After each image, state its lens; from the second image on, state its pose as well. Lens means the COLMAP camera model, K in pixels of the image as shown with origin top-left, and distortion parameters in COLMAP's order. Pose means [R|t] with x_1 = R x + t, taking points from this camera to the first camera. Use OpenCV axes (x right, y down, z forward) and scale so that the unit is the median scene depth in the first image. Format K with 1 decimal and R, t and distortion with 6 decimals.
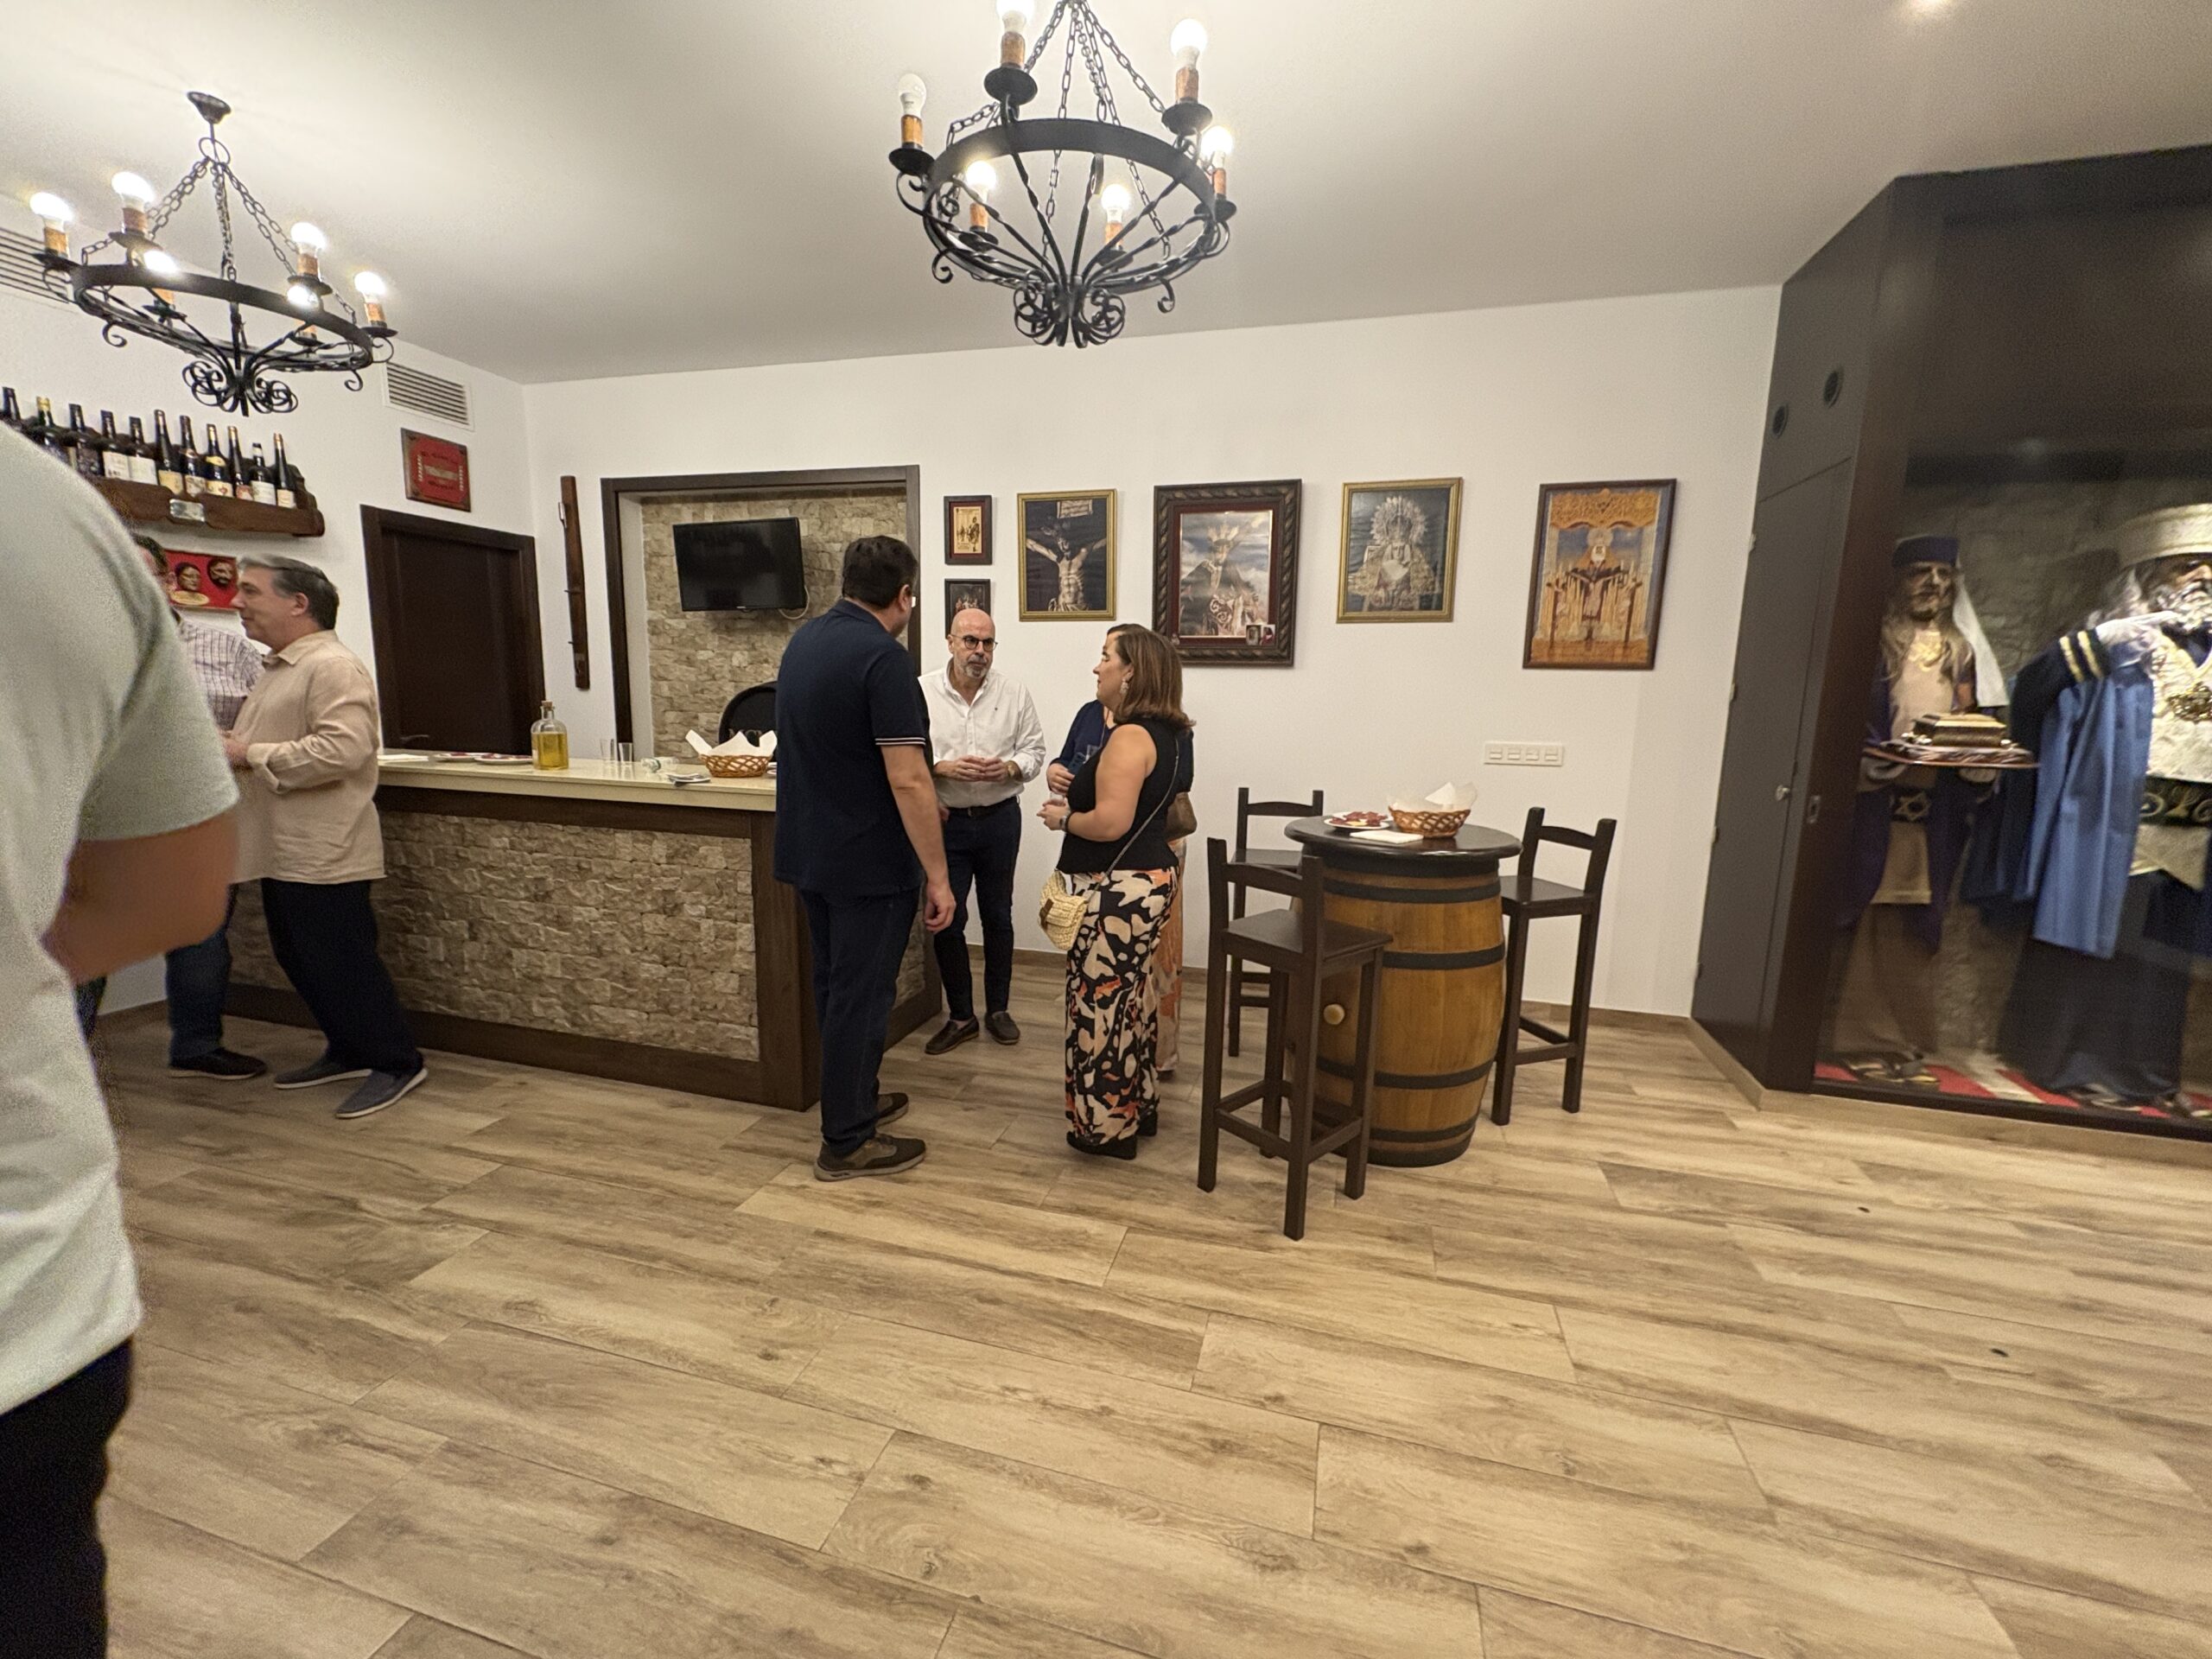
lens RADIAL K [[914.5, 0, 1106.0], [0, 914.5, 829.5], [0, 0, 1]] dist [0.000286, 0.000312]
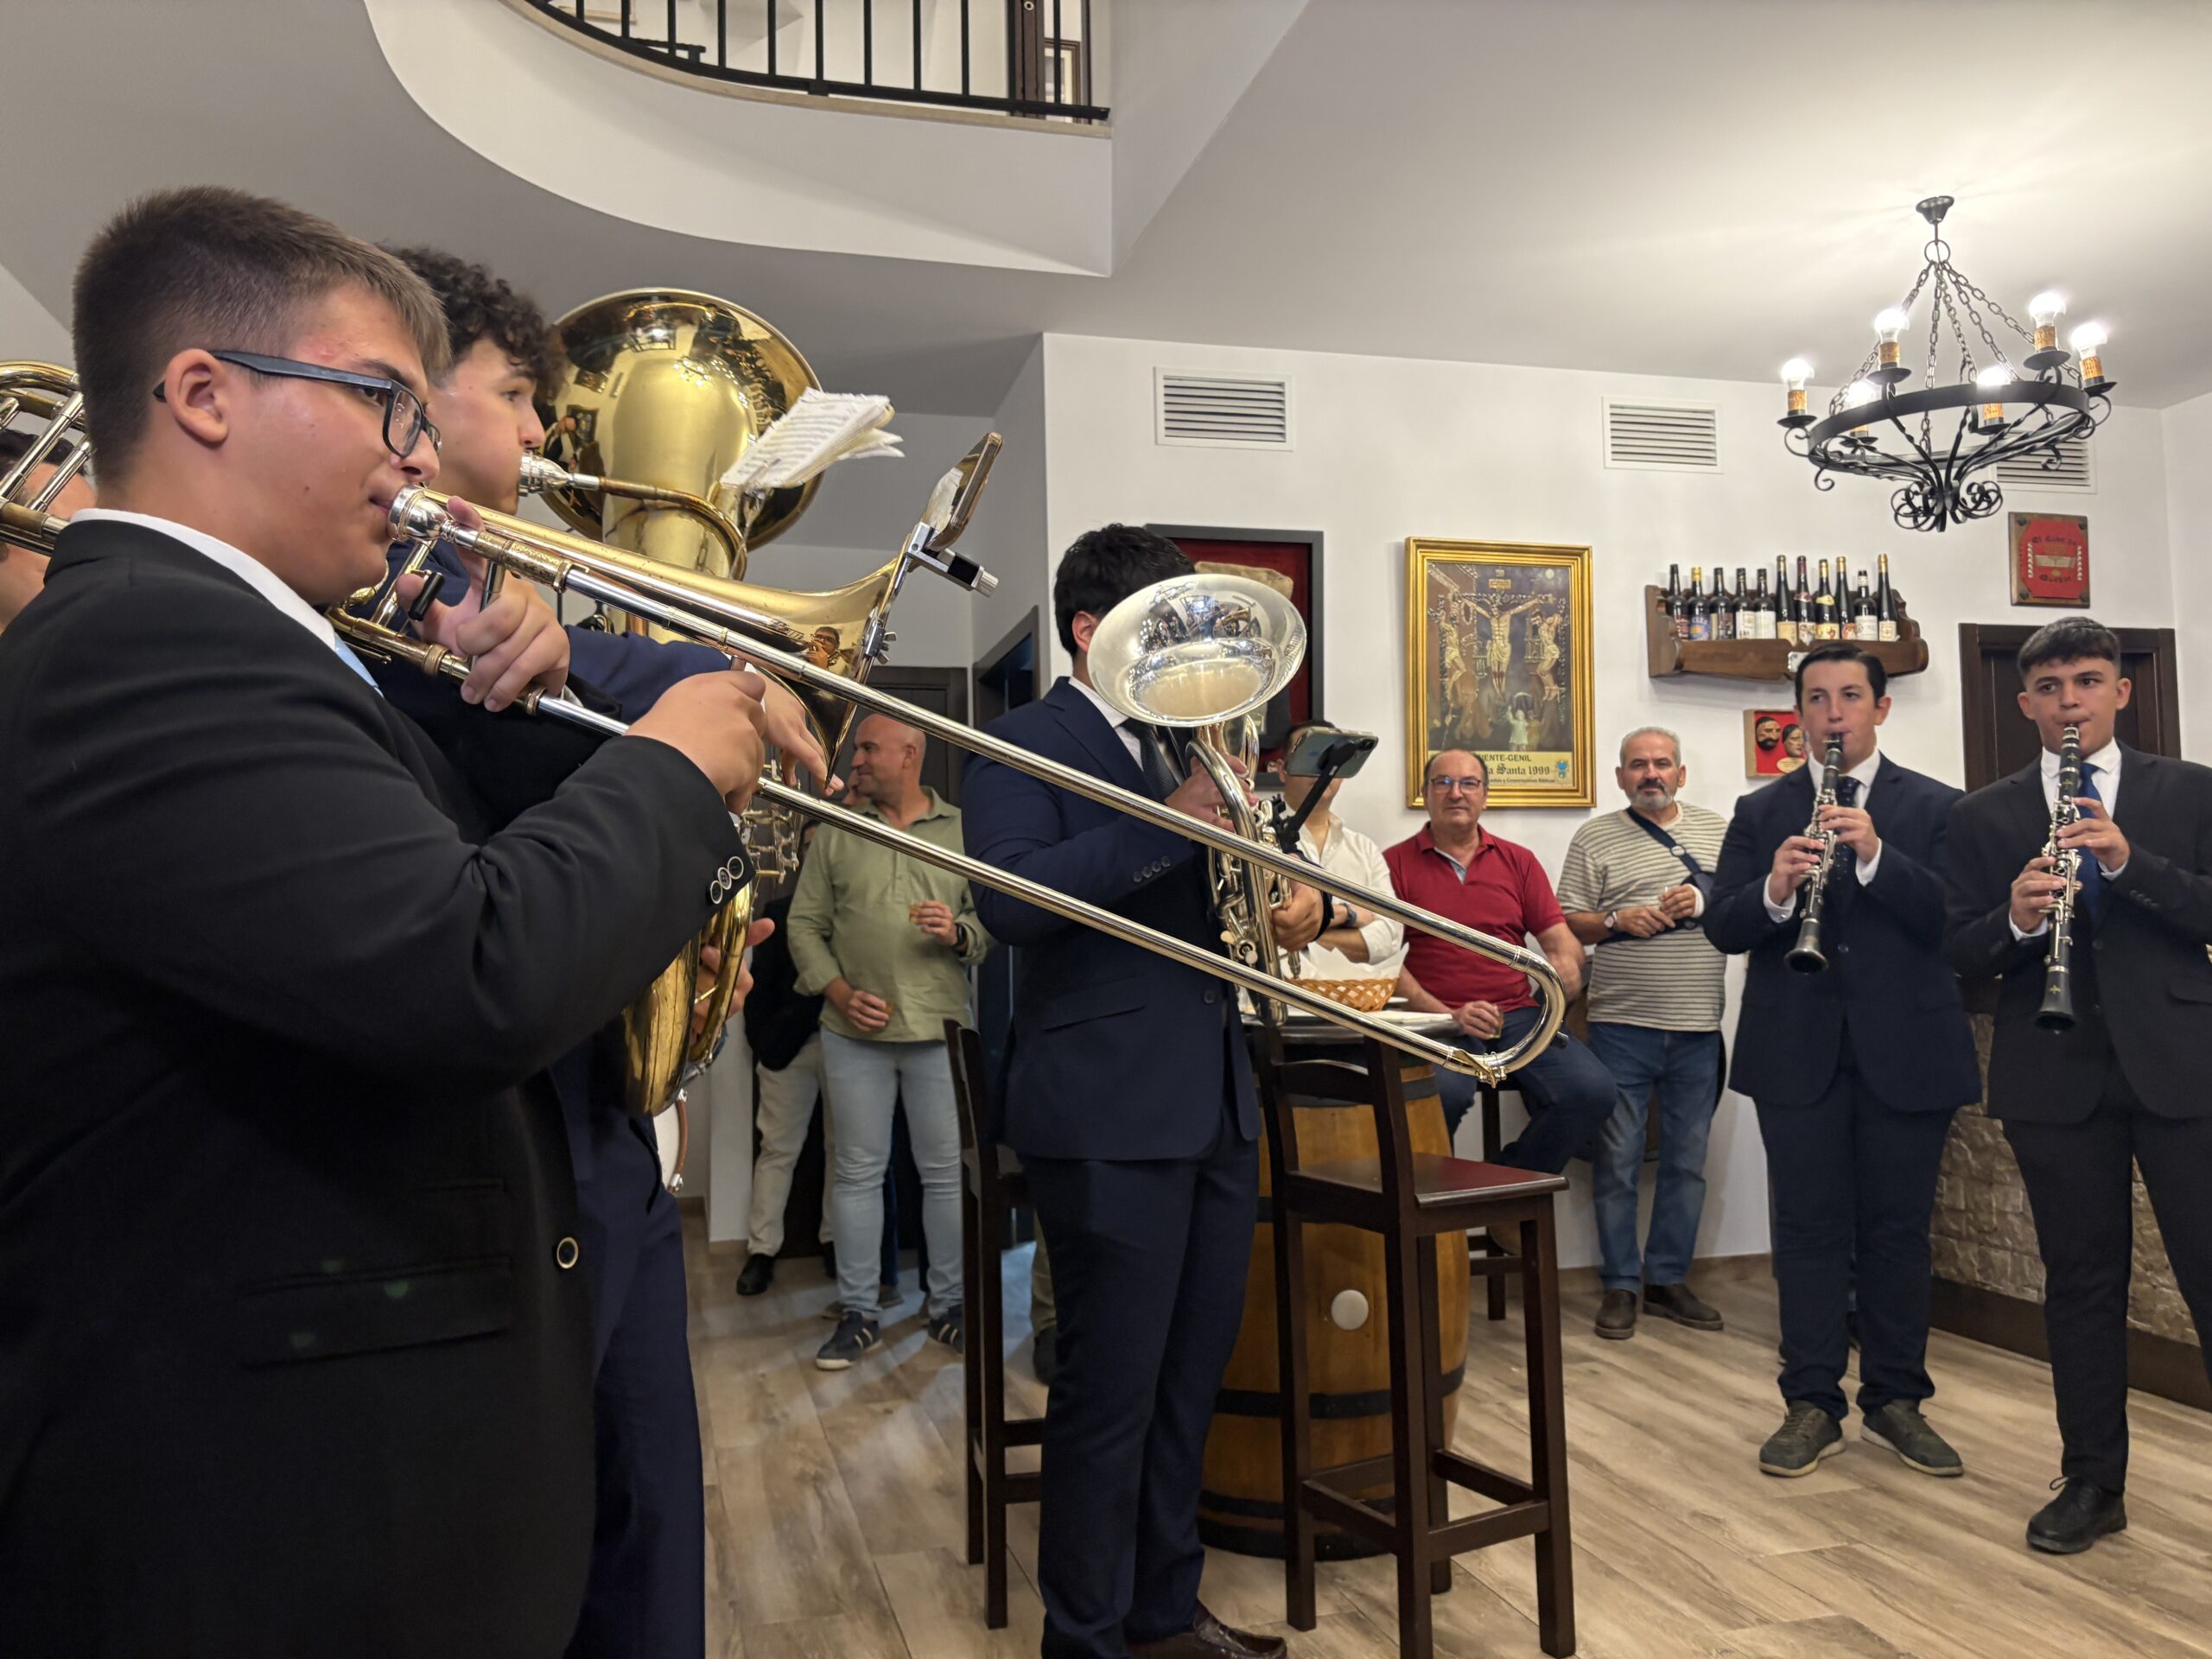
lens RADIAL K [[1680.2, 0, 1106.0], [0, 1680.2, 829.5], [0, 0, 1]] dist [0.007583, -0.000556]
pose [[0.518256, -0.078864, -0.851582, -0.024289], [-0.094532, 0.984355, -0.148690, 0.080145], [0.849985, 0.157561, 0.502692, -0.255759]]
